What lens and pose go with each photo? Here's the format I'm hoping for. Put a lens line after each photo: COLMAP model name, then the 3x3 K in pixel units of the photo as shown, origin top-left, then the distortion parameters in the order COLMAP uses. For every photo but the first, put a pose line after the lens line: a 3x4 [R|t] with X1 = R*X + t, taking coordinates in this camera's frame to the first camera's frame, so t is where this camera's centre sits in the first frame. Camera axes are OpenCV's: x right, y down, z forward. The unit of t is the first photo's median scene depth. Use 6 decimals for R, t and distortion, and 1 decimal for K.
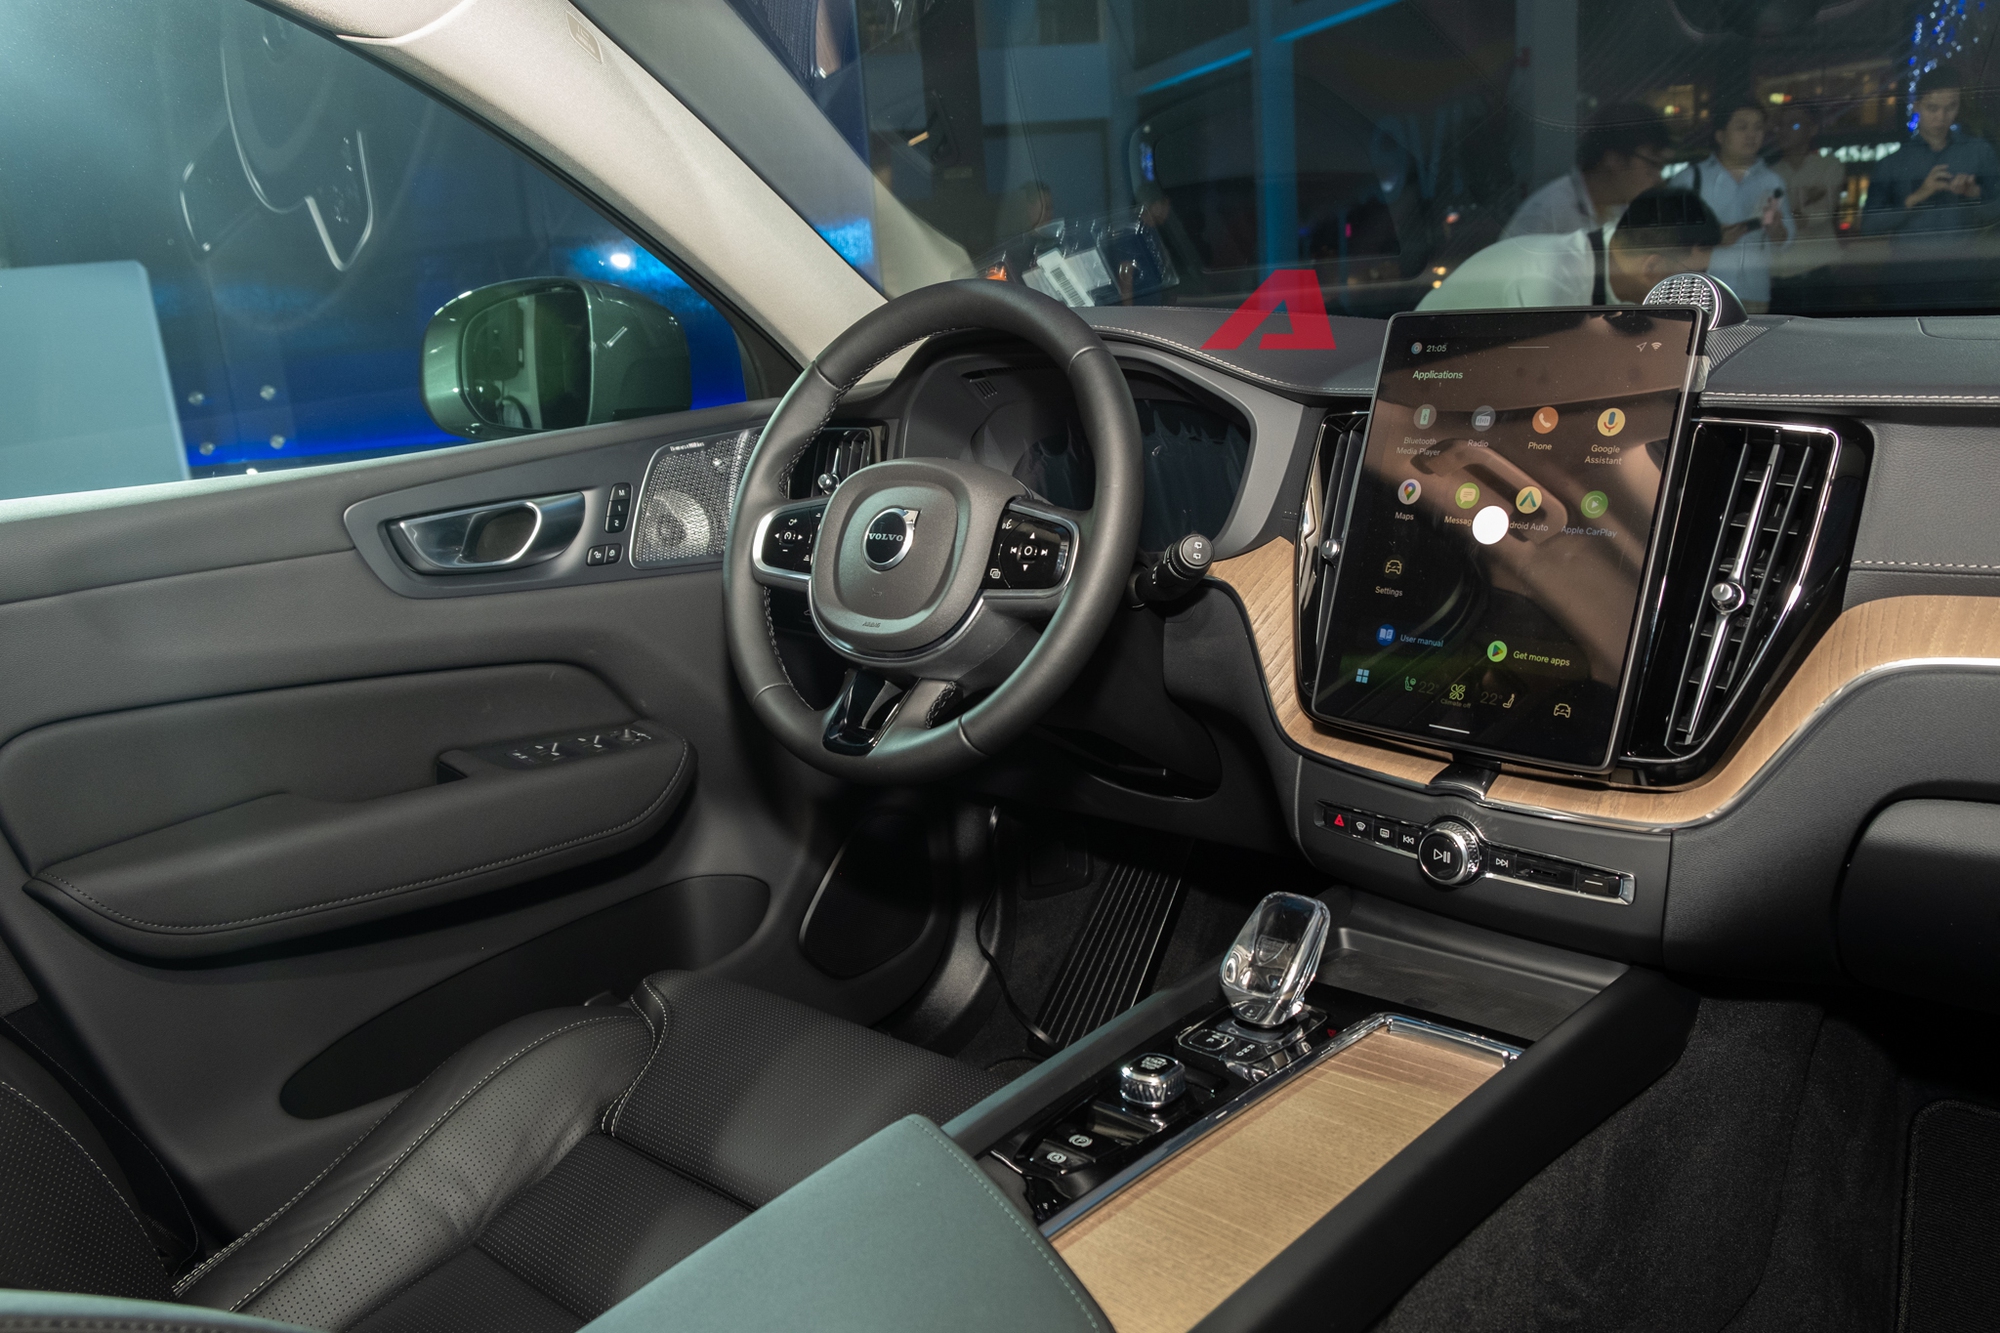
lens RADIAL K [[1603.9, 0, 1000.0], [0, 1603.9, 666.5], [0, 0, 1]] dist [-0.000466, 0.010409]
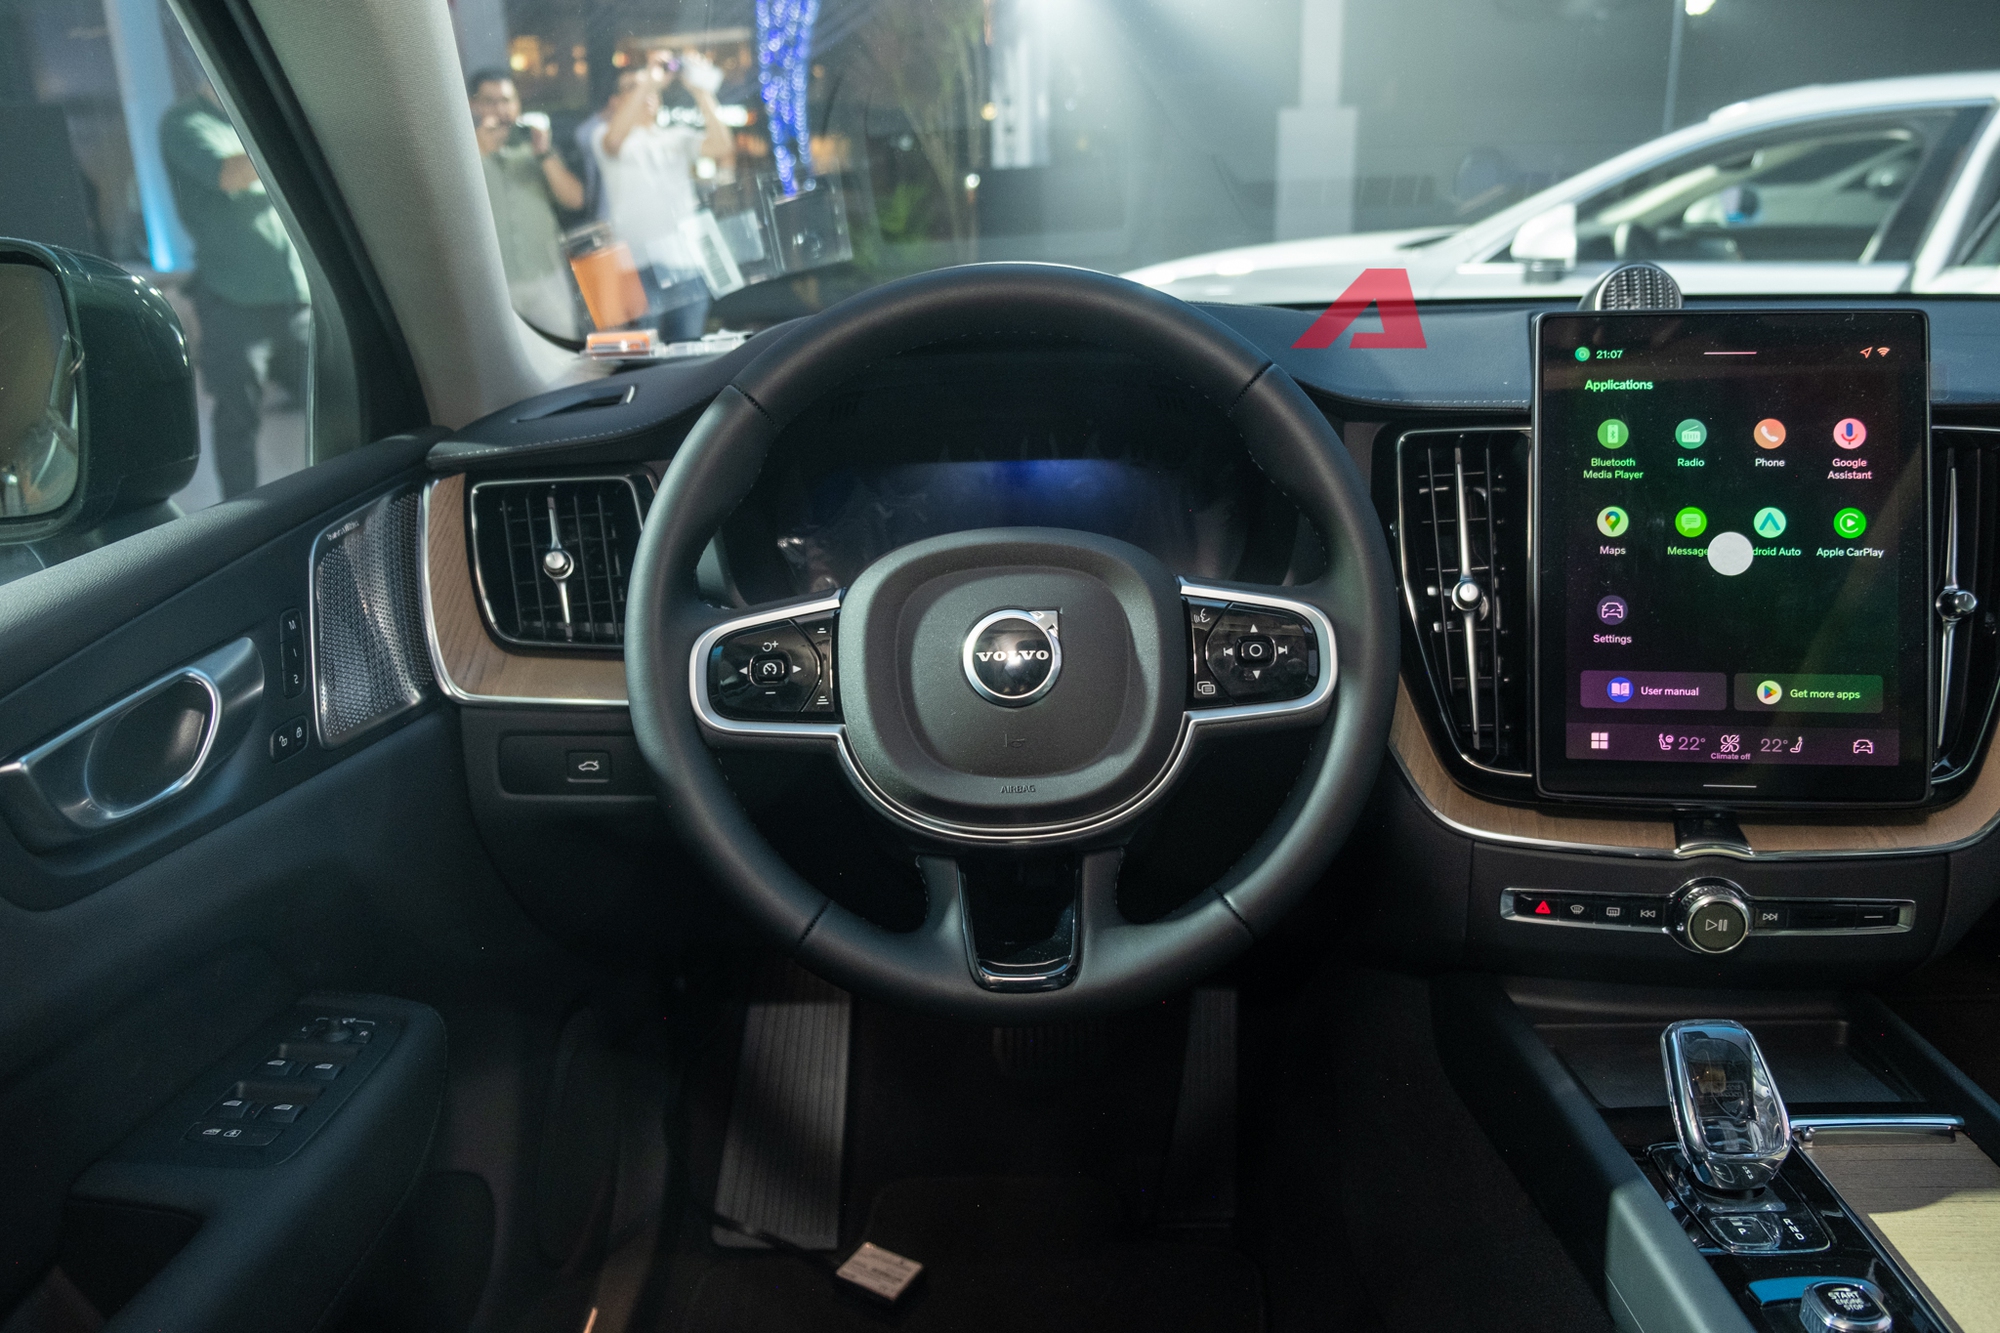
lens RADIAL K [[1603.9, 0, 1000.0], [0, 1603.9, 666.5], [0, 0, 1]] dist [-0.000466, 0.010409]
pose [[0.757289, -0.150995, 0.635385, -0.558383], [0.131686, 0.988226, 0.077895, -0.143101], [-0.639666, 0.024683, 0.768256, 0.550032]]
